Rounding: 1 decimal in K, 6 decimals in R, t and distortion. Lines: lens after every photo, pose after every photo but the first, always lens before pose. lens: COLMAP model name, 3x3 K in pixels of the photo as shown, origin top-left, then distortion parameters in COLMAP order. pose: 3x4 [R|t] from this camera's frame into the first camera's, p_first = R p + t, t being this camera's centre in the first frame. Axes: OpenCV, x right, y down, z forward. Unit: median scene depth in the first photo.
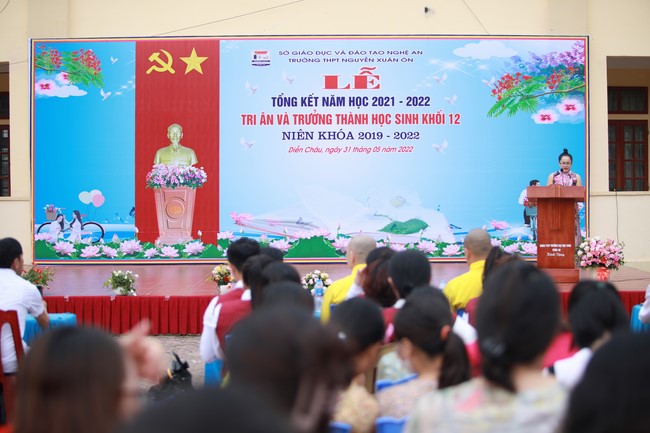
lens RADIAL K [[1312.5, 0, 325.0], [0, 1312.5, 216.5], [0, 0, 1]] dist [-0.296896, 0.005925]
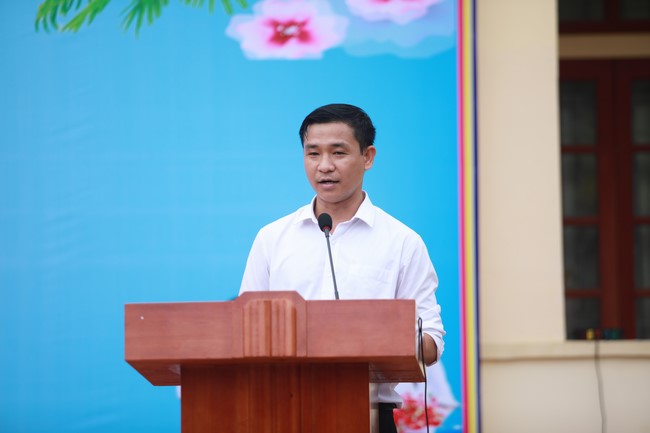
lens RADIAL K [[3707.0, 0, 325.0], [0, 3707.0, 216.5], [0, 0, 1]] dist [1.799510, 1.678117]
pose [[0.988597, -0.005598, 0.150480, 0.074773], [0.014897, 0.998043, -0.060734, -0.001848], [-0.149845, 0.062283, 0.986746, 0.337067]]
